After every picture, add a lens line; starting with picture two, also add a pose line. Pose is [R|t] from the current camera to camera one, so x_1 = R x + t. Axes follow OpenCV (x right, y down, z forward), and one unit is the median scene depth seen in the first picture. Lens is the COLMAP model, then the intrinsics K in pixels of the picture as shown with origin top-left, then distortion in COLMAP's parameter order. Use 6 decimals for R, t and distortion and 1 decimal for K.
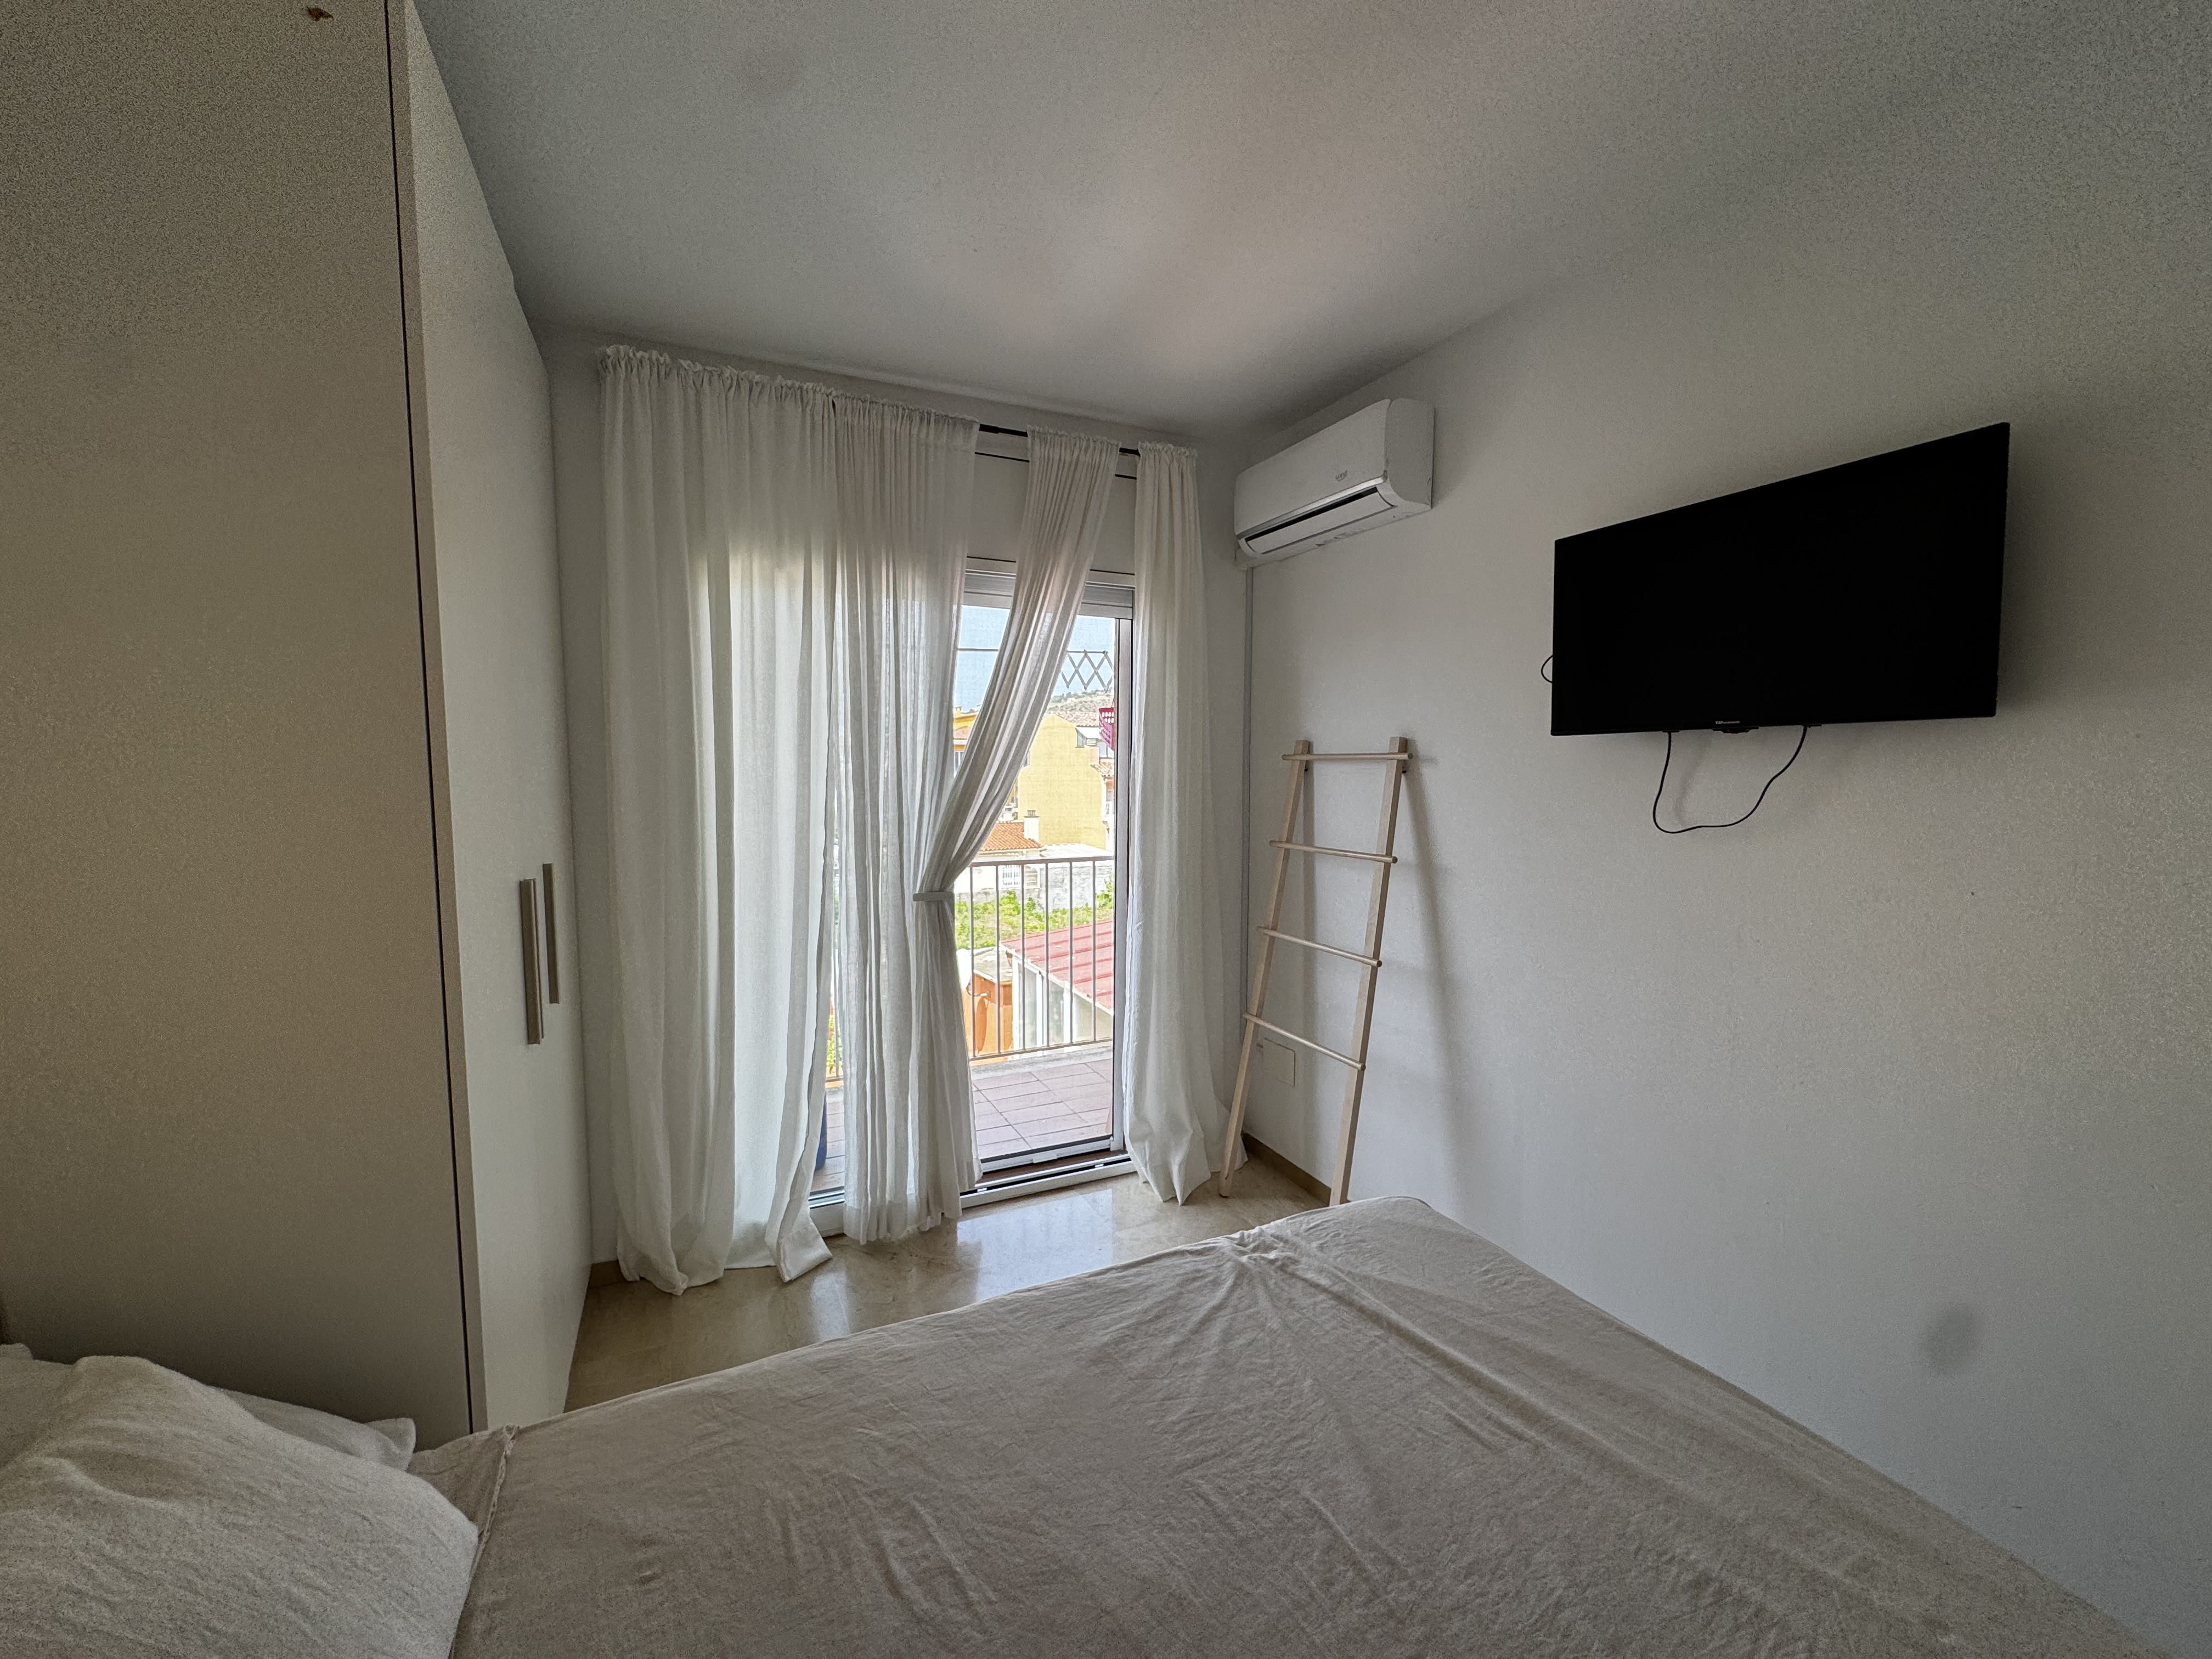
lens RADIAL K [[887.3, 0, 1105.1], [0, 887.3, 822.9], [0, 0, 1]] dist [-0.002034, 0.000131]
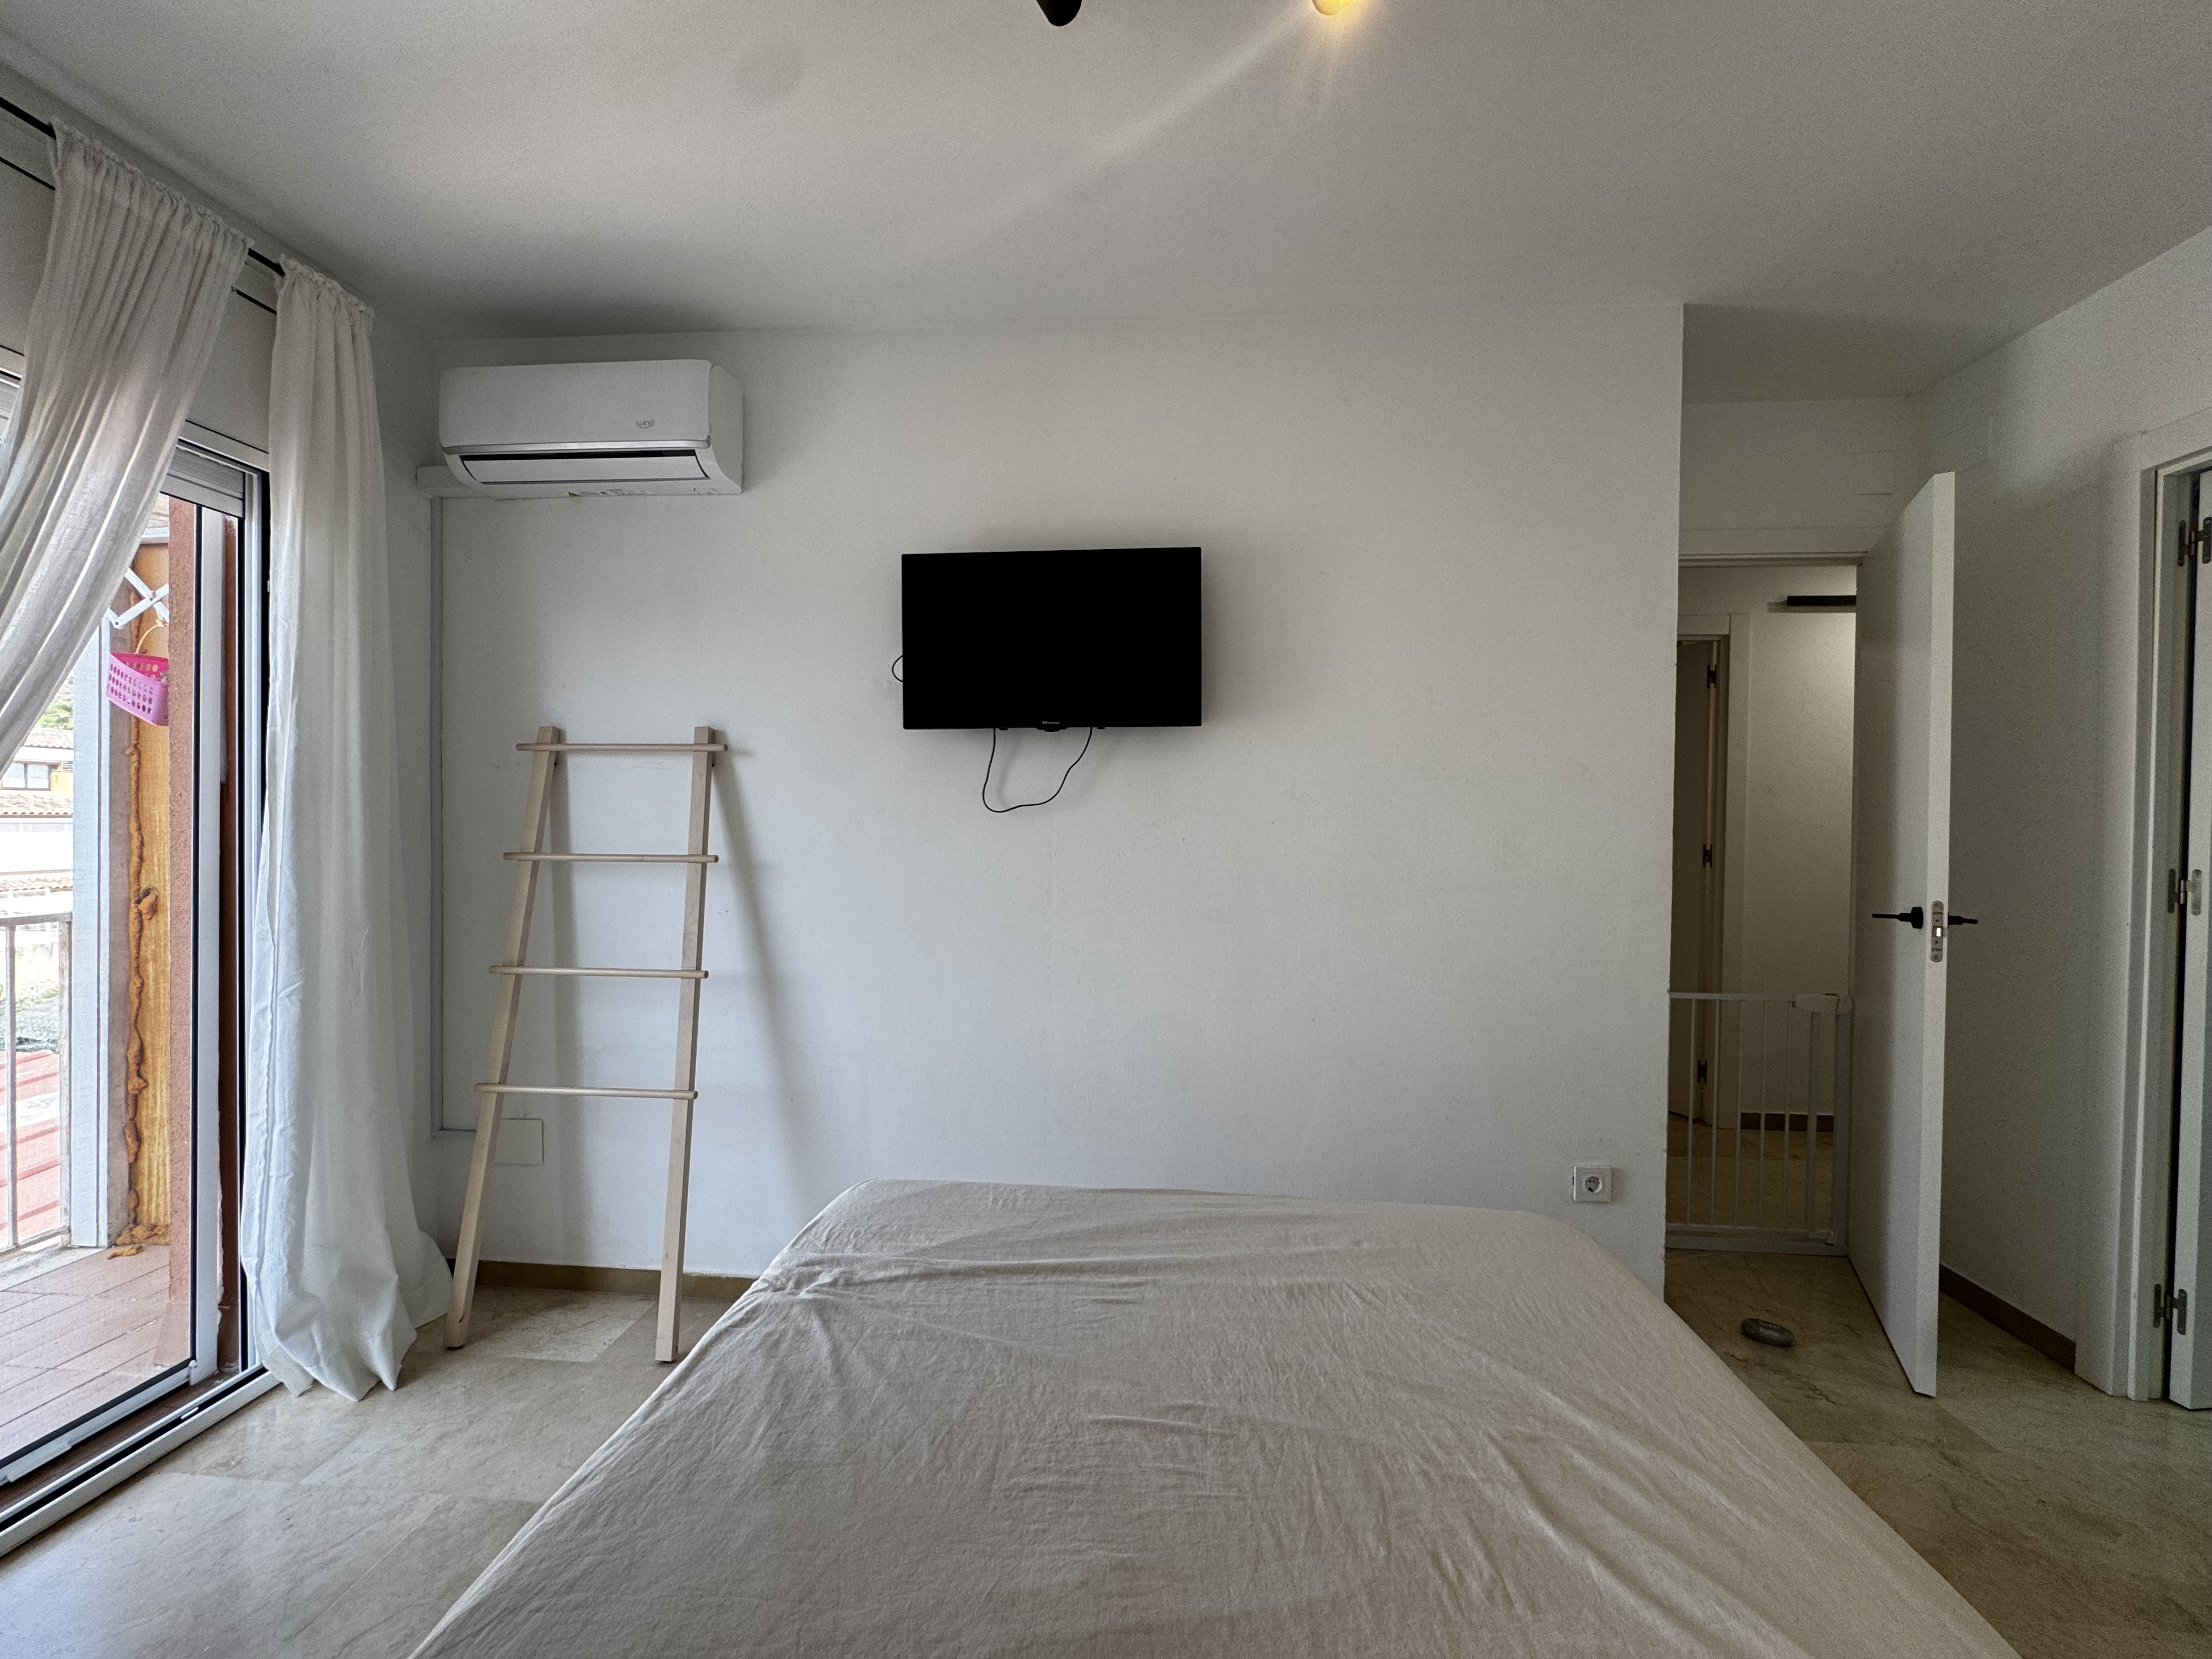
lens RADIAL K [[887.3, 0, 1105.1], [0, 887.3, 822.9], [0, 0, 1]] dist [-0.002034, 0.000131]
pose [[0.500040, -0.003204, 0.865996, -0.366279], [0.051102, 0.998360, -0.025814, 0.067387], [-0.864493, 0.057162, 0.499383, 0.262481]]
